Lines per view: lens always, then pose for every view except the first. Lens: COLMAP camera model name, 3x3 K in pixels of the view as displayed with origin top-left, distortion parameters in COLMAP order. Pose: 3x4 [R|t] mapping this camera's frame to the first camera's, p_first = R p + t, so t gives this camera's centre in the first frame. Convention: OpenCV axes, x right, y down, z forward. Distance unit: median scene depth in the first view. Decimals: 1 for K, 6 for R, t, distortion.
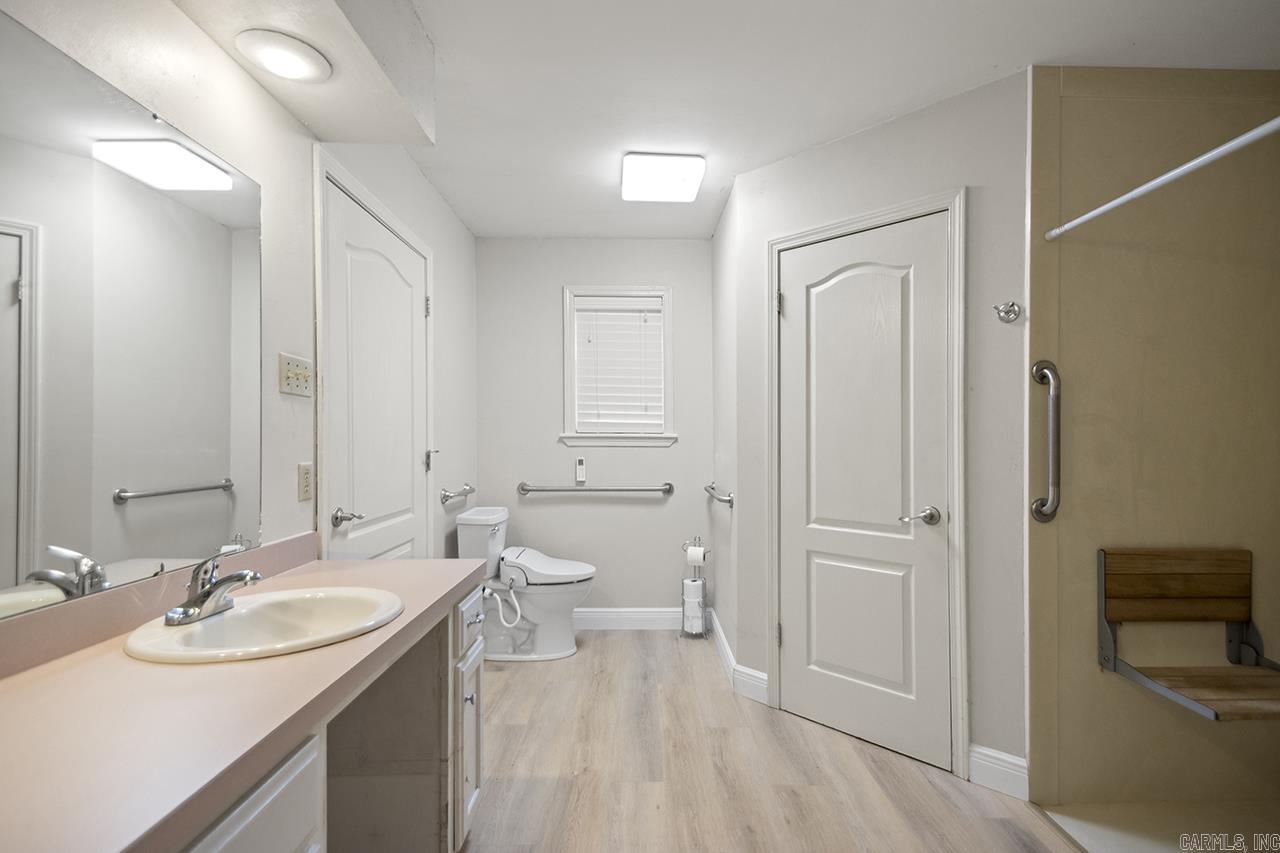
lens RADIAL K [[590.3, 0, 638.0], [0, 590.3, 436.1], [0, 0, 1]] dist [0.018580, -0.014239]
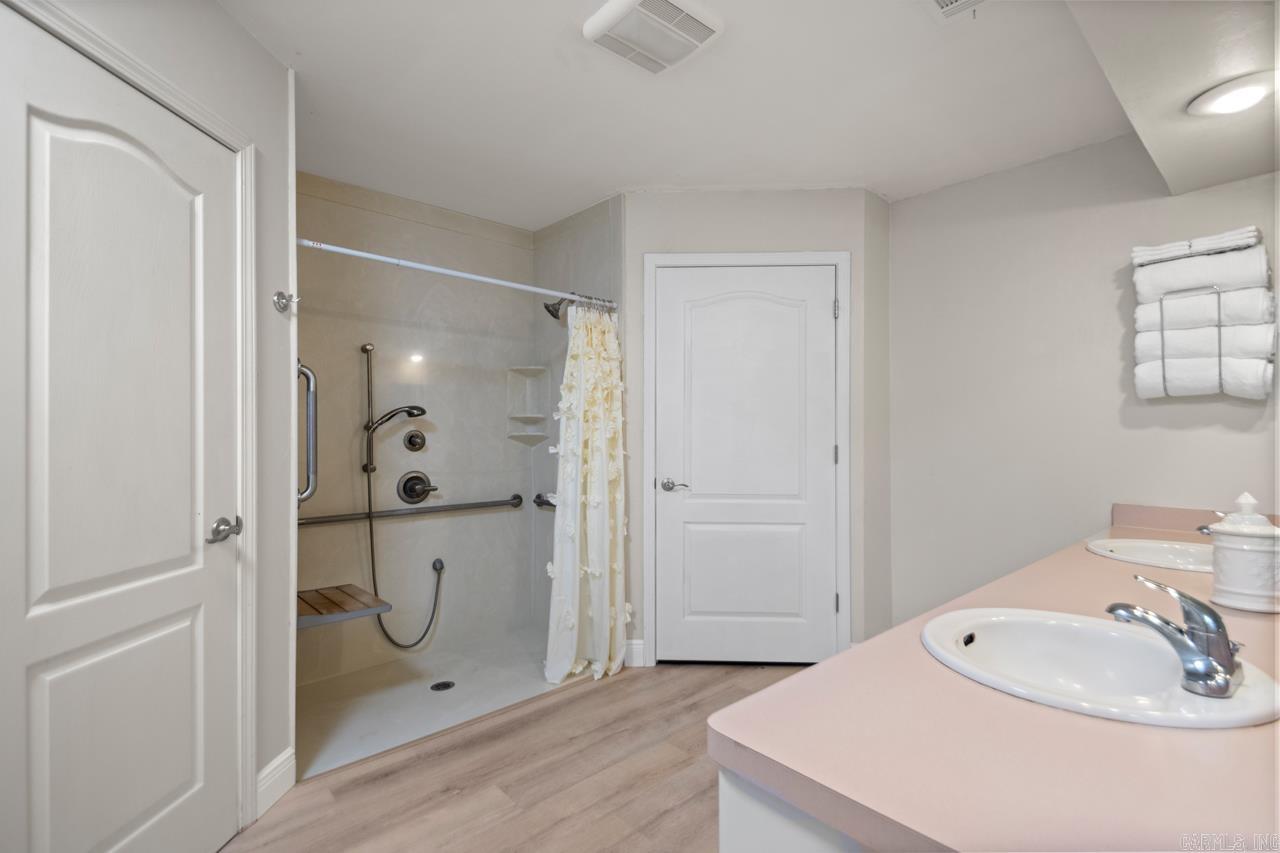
lens RADIAL K [[590.3, 0, 635.5], [0, 590.3, 422.3], [0, 0, 1]] dist [0.018580, -0.014239]
pose [[-0.653497, 0.006031, 0.756905, -0.476684], [-0.008104, 0.999855, -0.014963, 0.000748], [-0.756886, -0.015912, -0.653353, 1.156314]]
